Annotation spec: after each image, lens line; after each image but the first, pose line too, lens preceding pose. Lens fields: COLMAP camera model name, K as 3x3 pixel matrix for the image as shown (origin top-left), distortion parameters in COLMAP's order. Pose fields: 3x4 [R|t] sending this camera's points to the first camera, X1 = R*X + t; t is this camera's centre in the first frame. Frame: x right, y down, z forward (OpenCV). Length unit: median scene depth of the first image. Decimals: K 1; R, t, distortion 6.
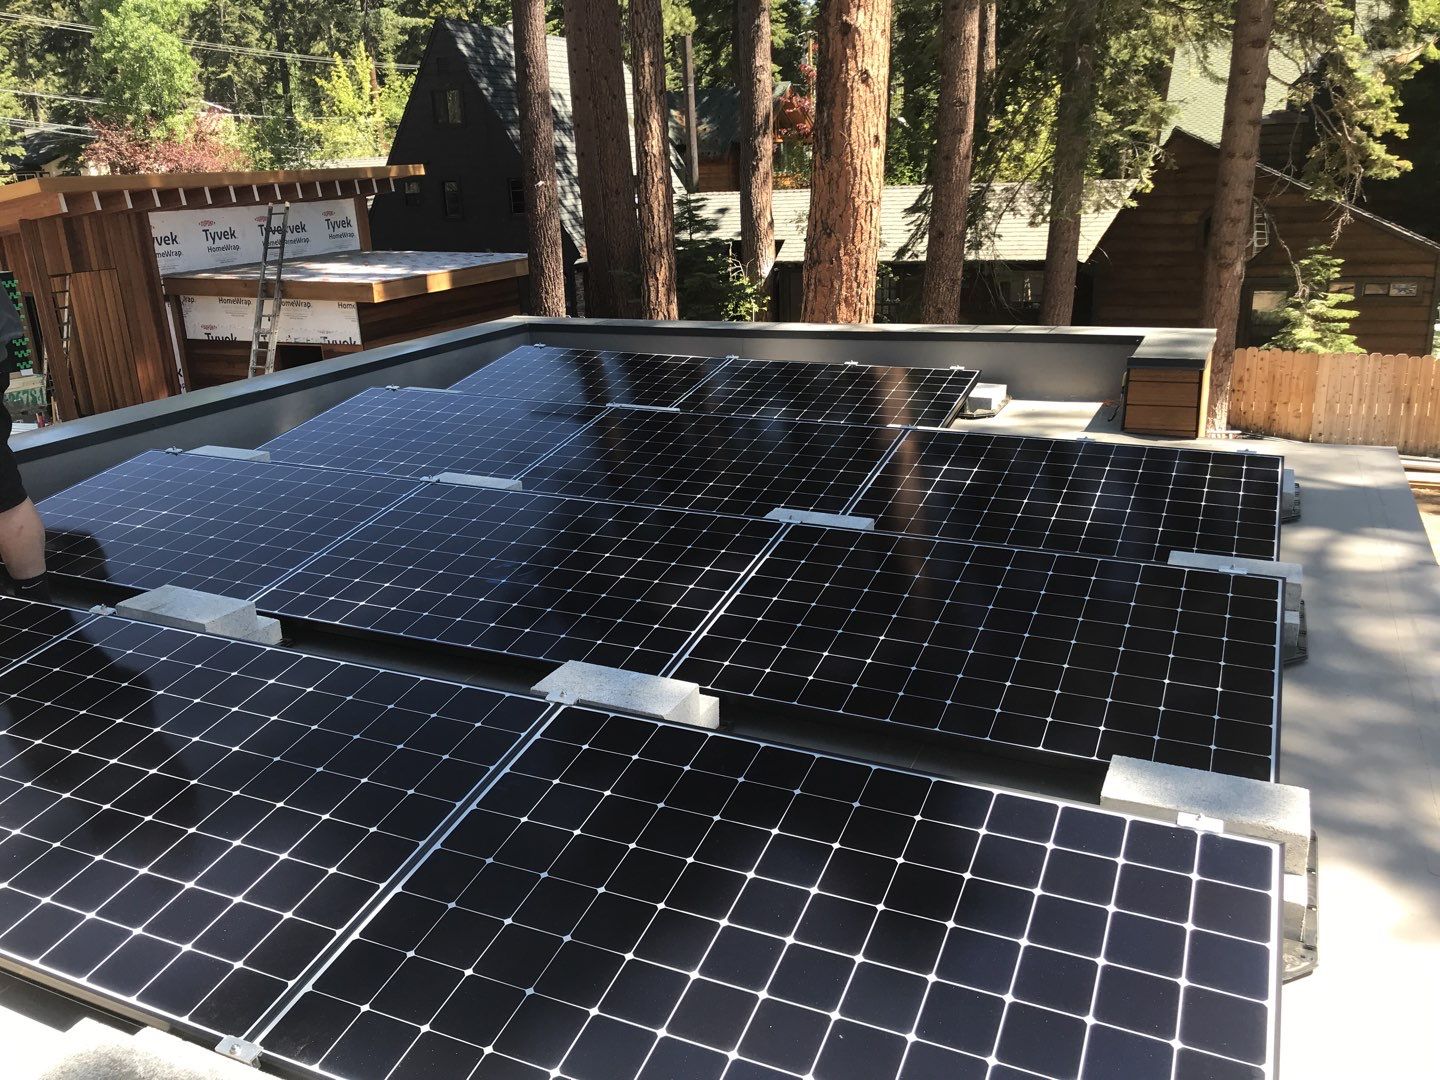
lens RADIAL K [[1170.1, 0, 713.3], [0, 1170.1, 536.3], [0, 0, 1]] dist [0.000499, 0.005297]
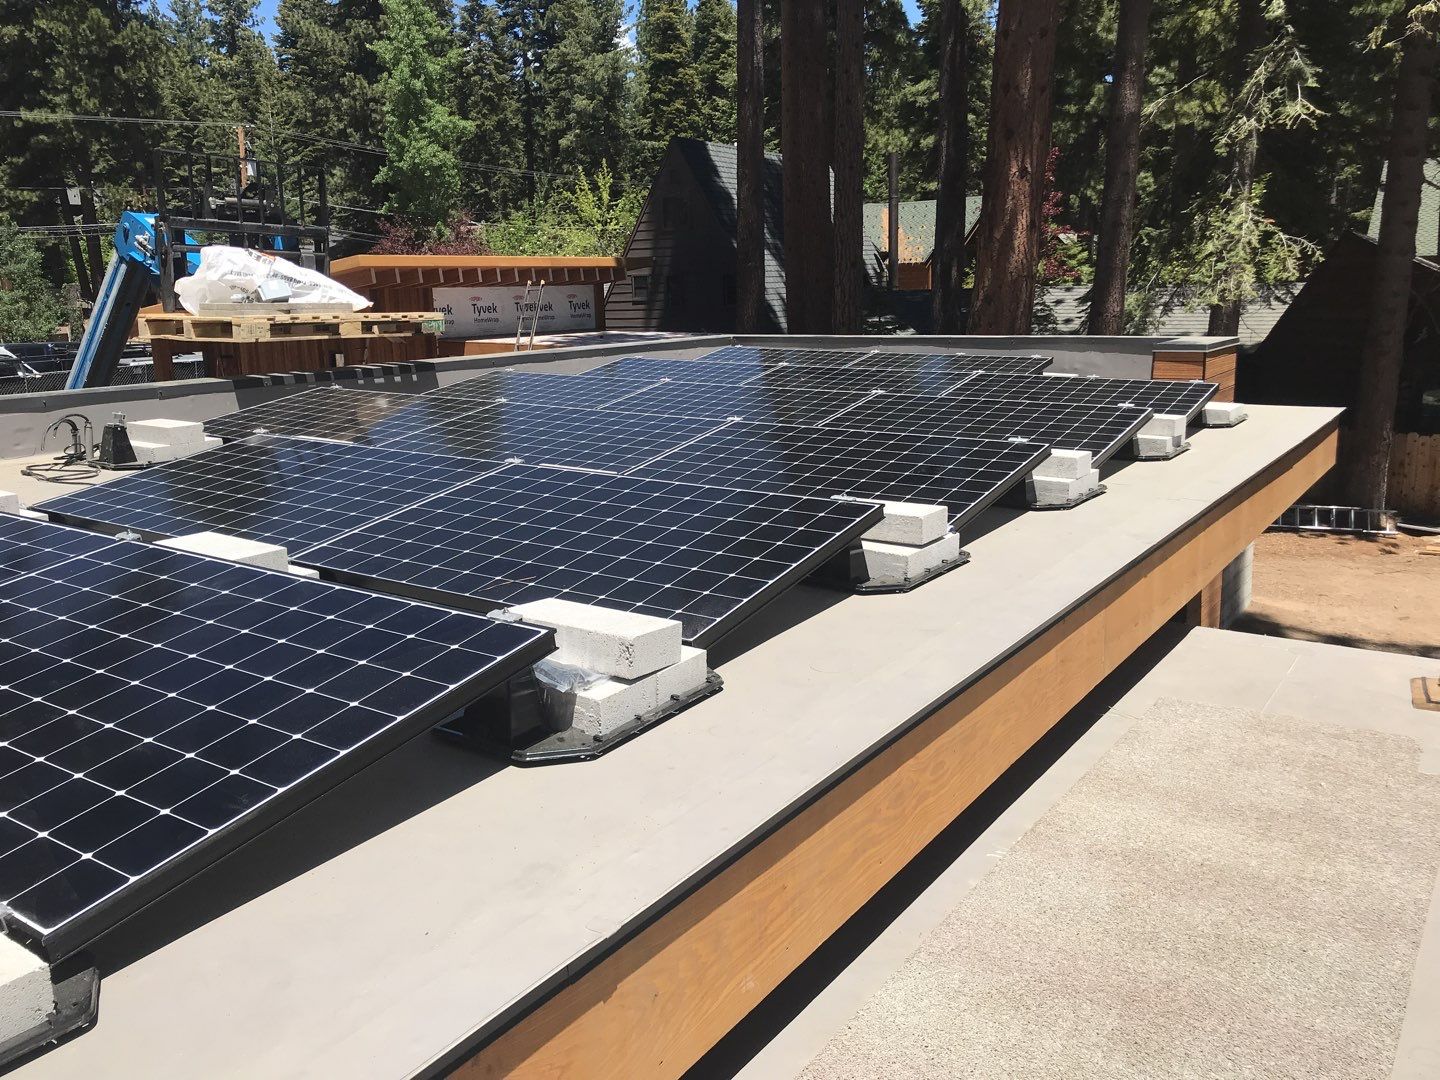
lens RADIAL K [[1170.1, 0, 713.6], [0, 1170.1, 543.2], [0, 0, 1]] dist [0.000499, 0.005297]
pose [[0.984619, 0.054582, -0.165973, 0.022663], [-0.069081, 0.994163, -0.082877, 0.068079], [0.160481, 0.093068, 0.982641, -0.125186]]
